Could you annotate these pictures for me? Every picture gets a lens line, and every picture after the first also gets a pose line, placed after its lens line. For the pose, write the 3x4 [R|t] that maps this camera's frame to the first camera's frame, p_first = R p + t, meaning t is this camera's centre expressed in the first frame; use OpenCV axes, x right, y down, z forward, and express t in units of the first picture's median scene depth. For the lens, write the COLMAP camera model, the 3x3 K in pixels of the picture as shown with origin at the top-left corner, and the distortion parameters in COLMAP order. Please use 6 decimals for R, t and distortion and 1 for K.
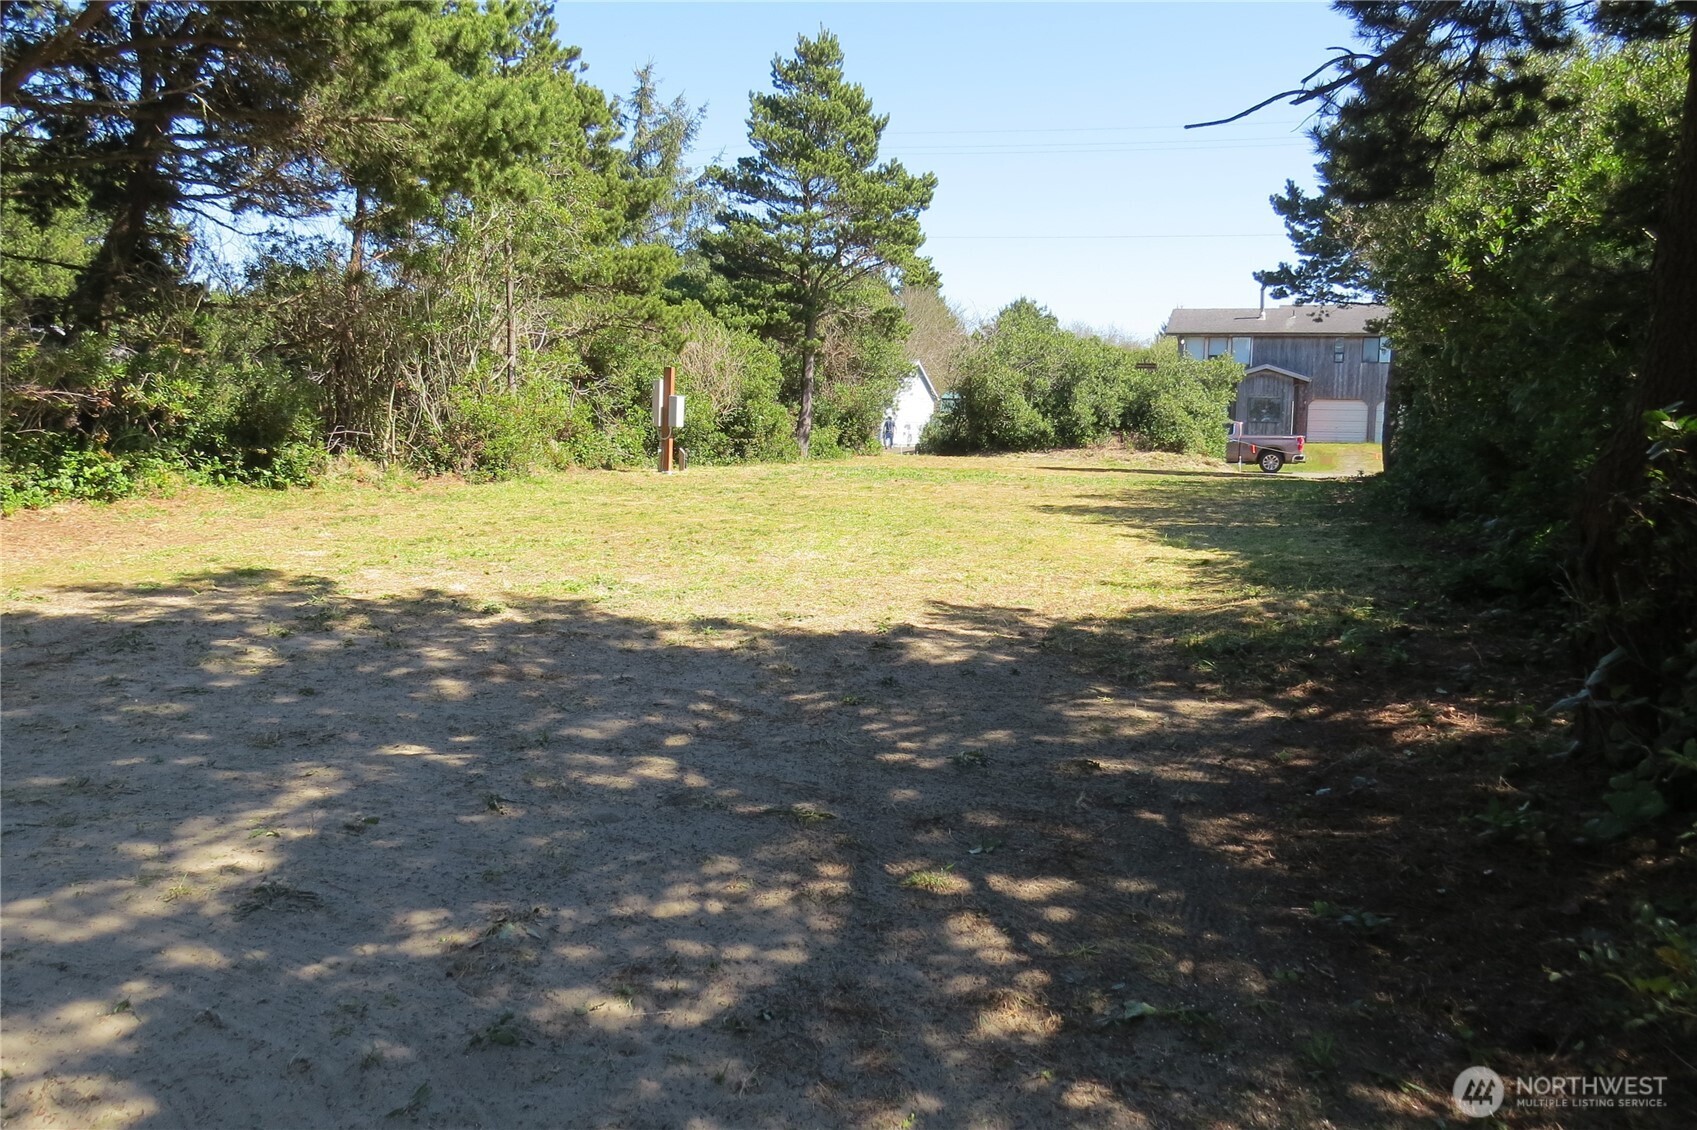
lens RADIAL K [[1322.6, 0, 848.5], [0, 1322.6, 565.0], [0, 0, 1]] dist [-0.028123, -0.000617]
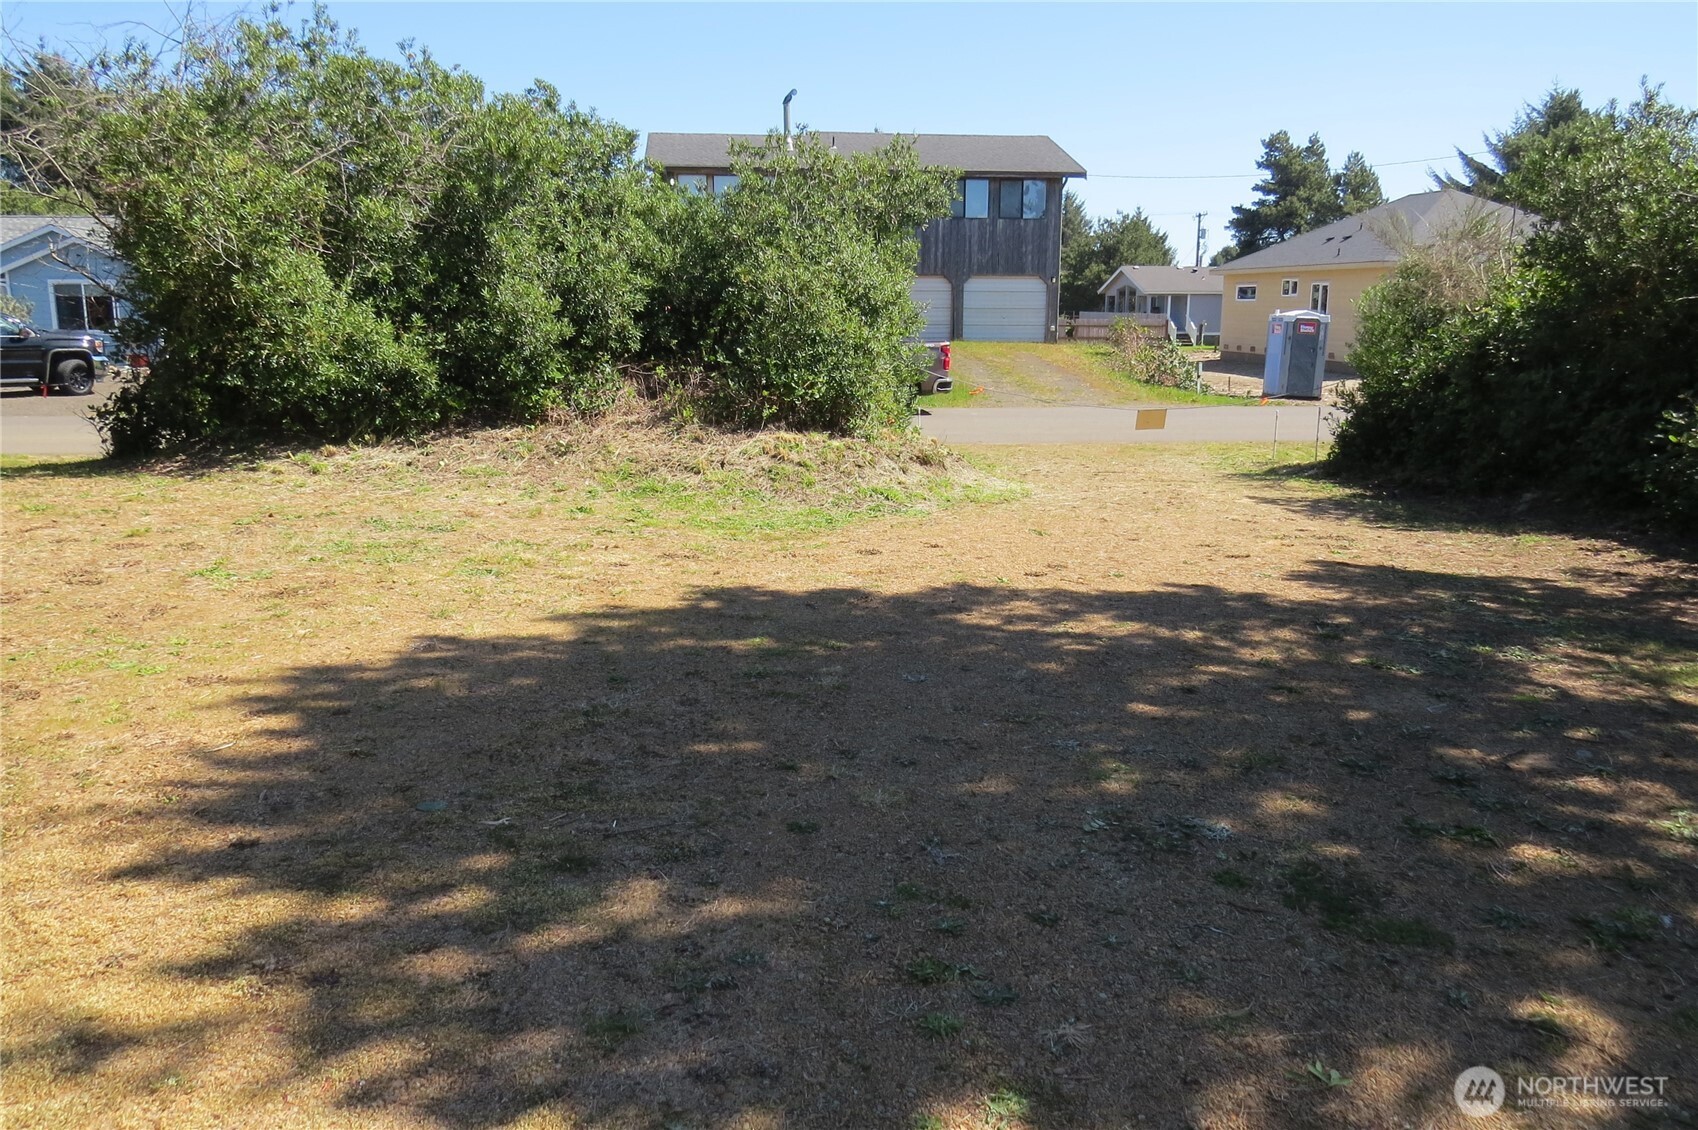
lens RADIAL K [[1136.1, 0, 845.9], [0, 1136.1, 524.1], [0, 0, 1]] dist [-0.050135, 0.000212]
pose [[0.896519, -0.096304, 0.432410, 0.138594], [0.059222, 0.993378, 0.098453, -0.096187], [-0.439028, -0.062657, 0.896286, 0.804075]]
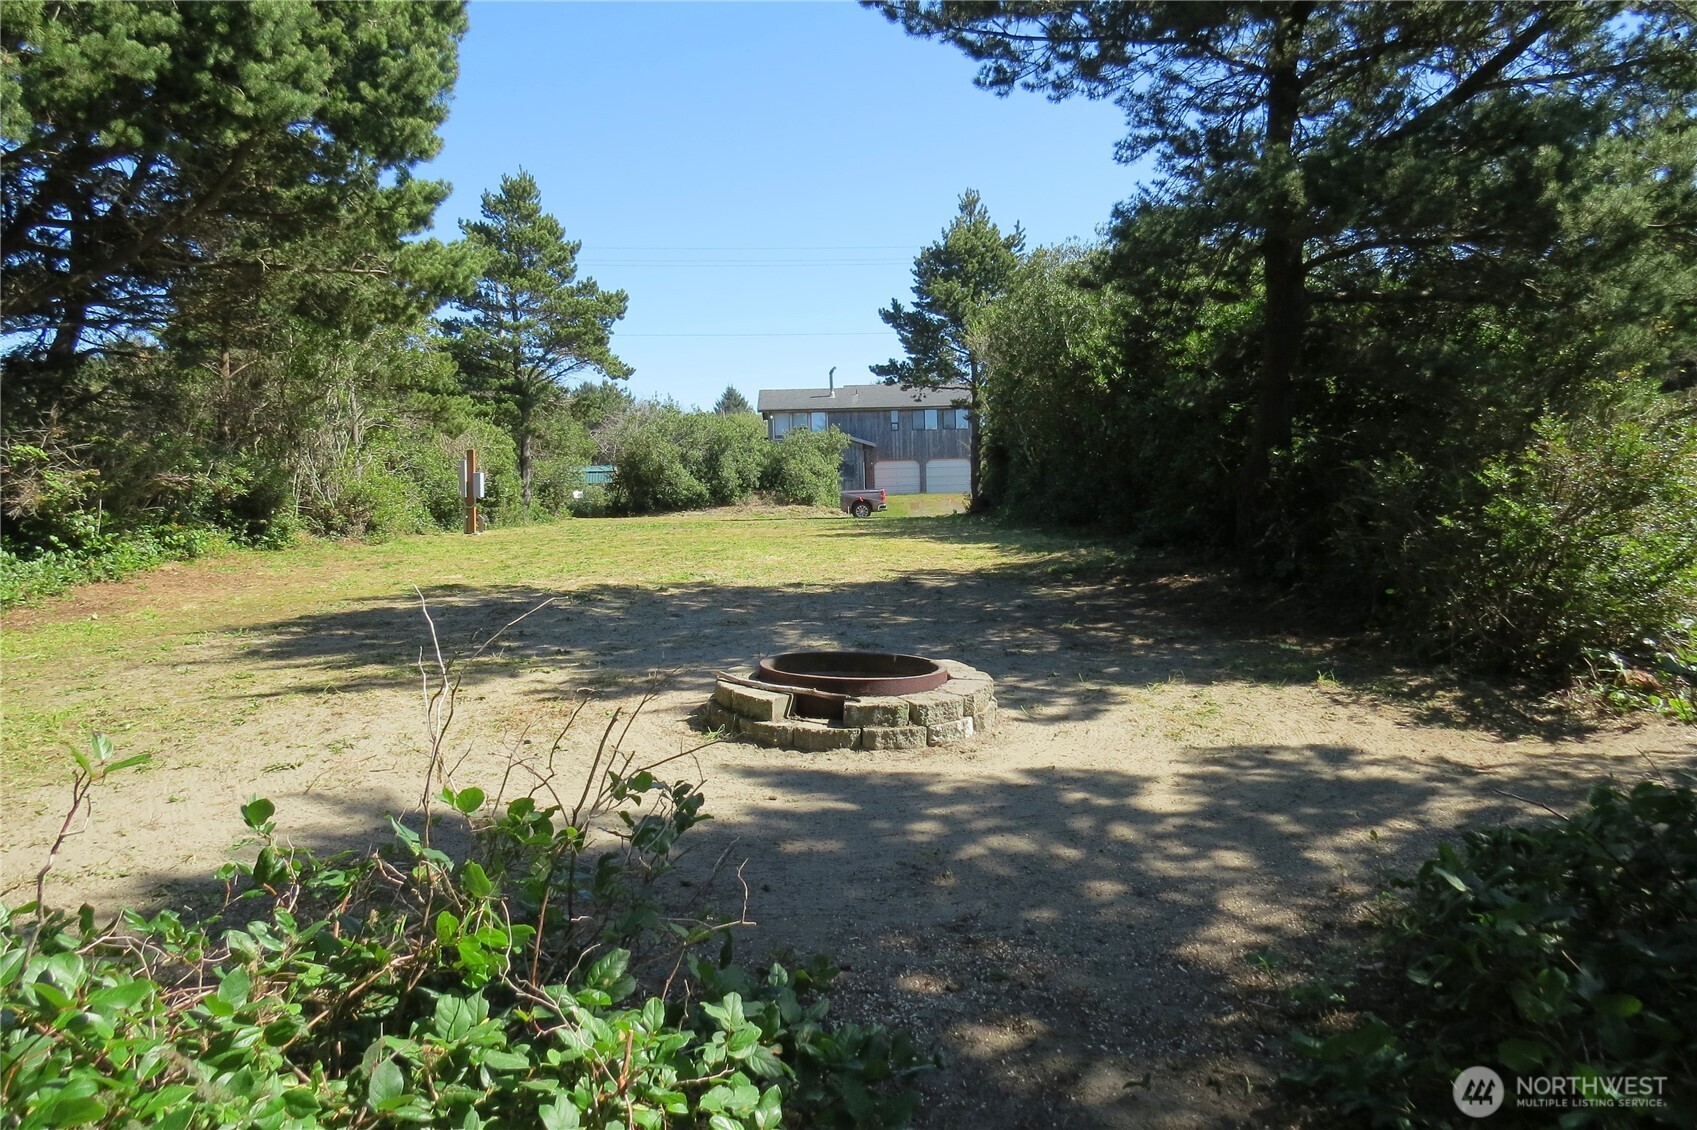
lens RADIAL K [[1262.3, 0, 848.5], [0, 1262.3, 565.0], [0, 0, 1]] dist [-0.007649, 0.000745]
pose [[0.935337, -0.062408, 0.348210, -0.151816], [0.079912, 0.996147, -0.036121, 0.020809], [-0.344614, 0.061612, 0.936720, -0.158754]]
